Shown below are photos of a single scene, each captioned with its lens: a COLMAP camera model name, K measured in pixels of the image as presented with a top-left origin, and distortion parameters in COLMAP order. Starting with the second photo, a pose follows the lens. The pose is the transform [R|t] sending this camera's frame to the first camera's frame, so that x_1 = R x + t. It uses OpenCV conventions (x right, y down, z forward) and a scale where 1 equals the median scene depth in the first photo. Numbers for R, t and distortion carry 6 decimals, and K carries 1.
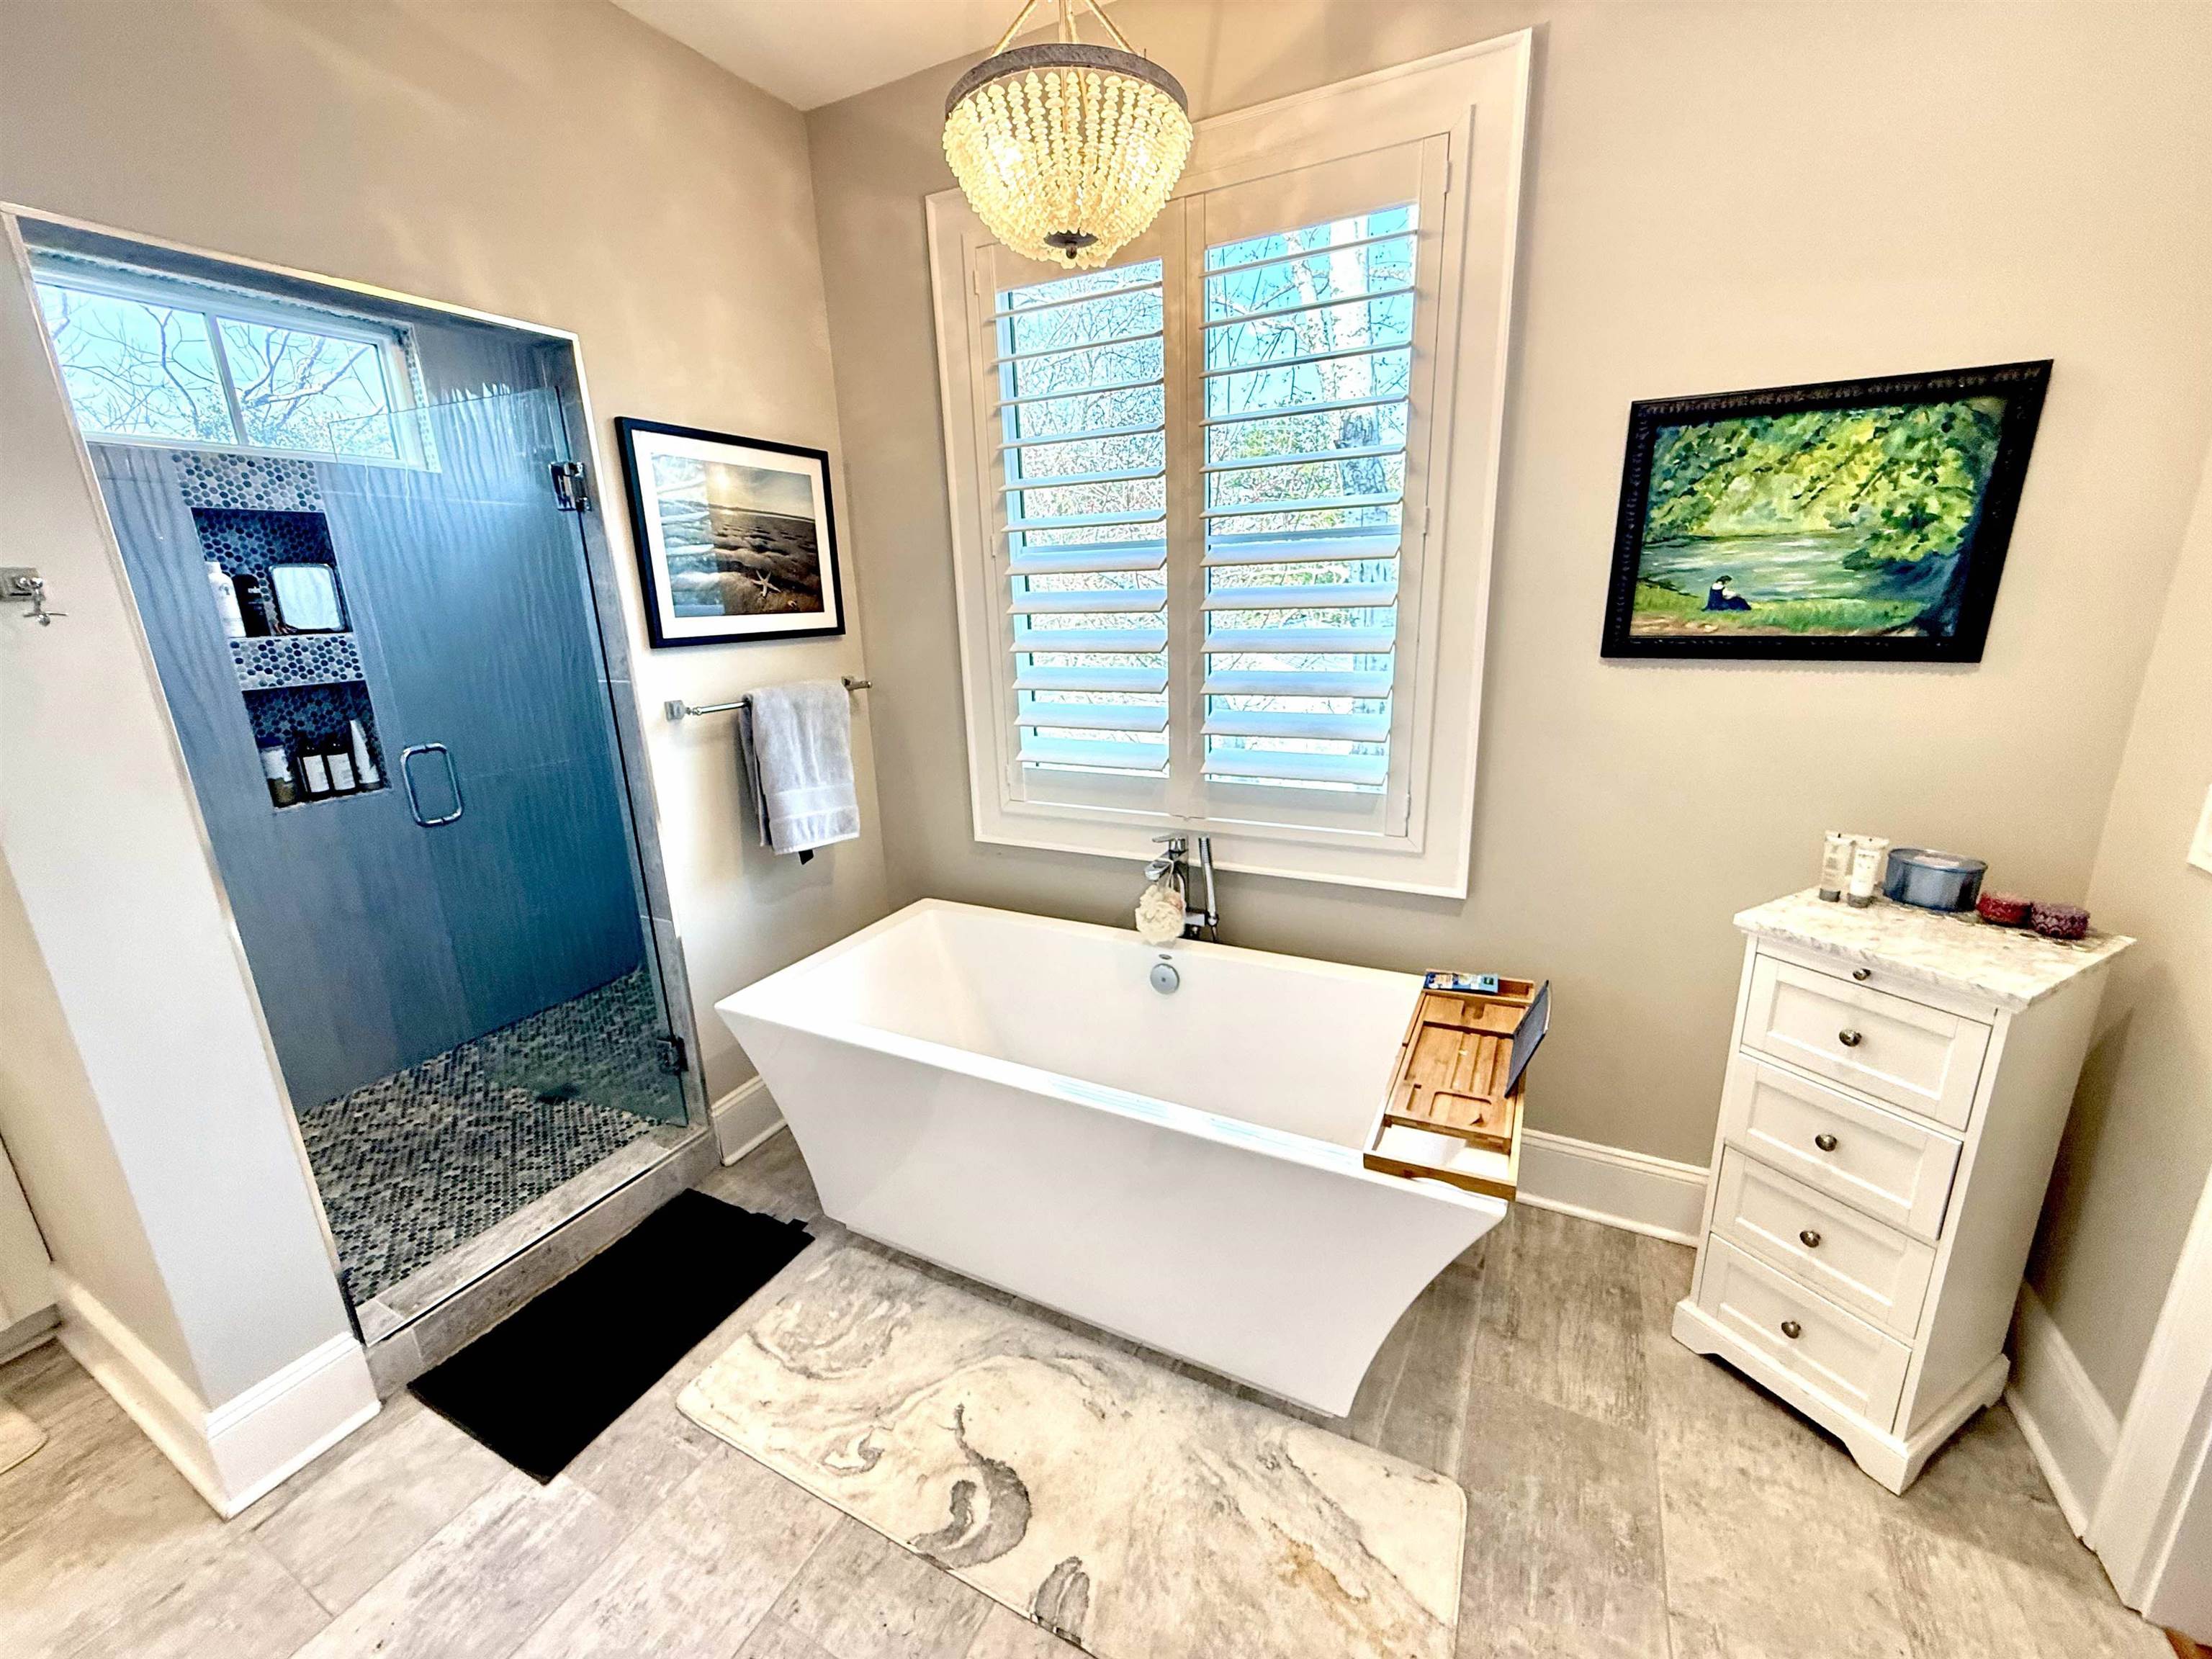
lens RADIAL K [[885.7, 0, 1106.0], [0, 885.7, 829.5], [0, 0, 1]] dist [-0.000120, -0.000069]
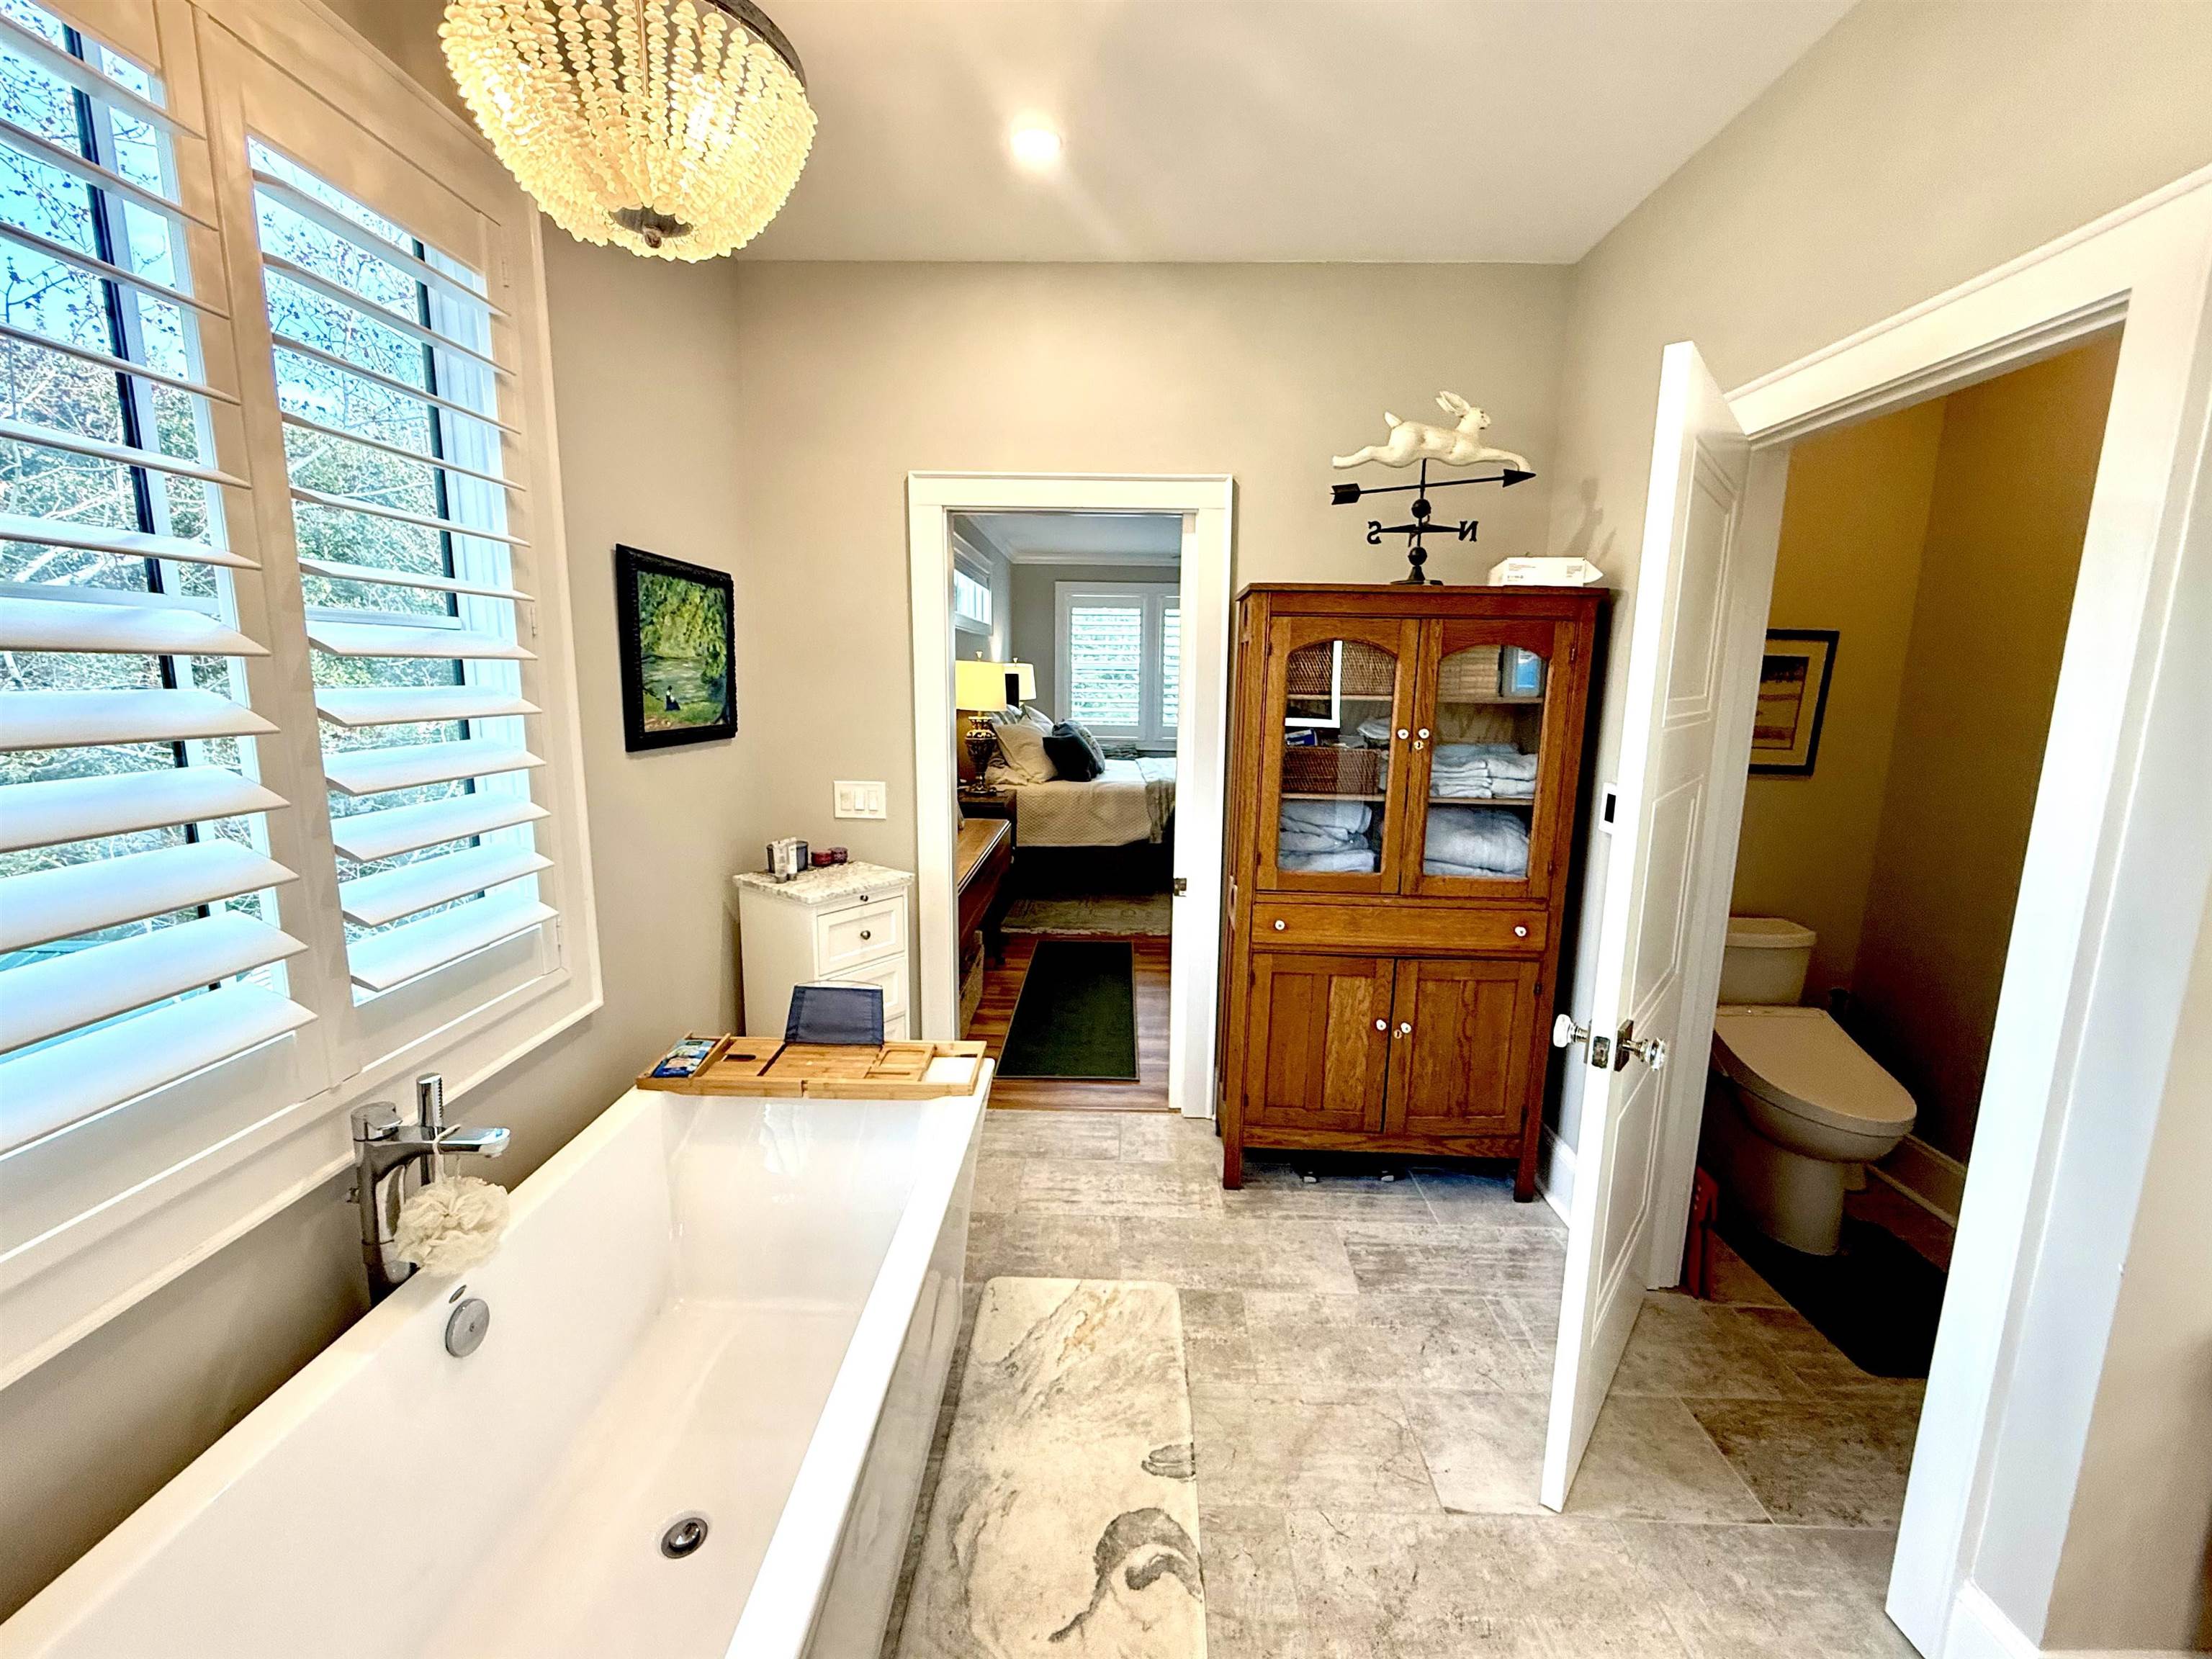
lens RADIAL K [[928.7, 0, 1106.0], [0, 928.7, 829.5], [0, 0, 1]] dist [0.000206, -0.000031]
pose [[-0.425031, -0.111457, 0.898291, -0.882971], [0.256249, 0.936979, 0.237503, -0.250420], [-0.868150, 0.331132, -0.369685, 1.030383]]
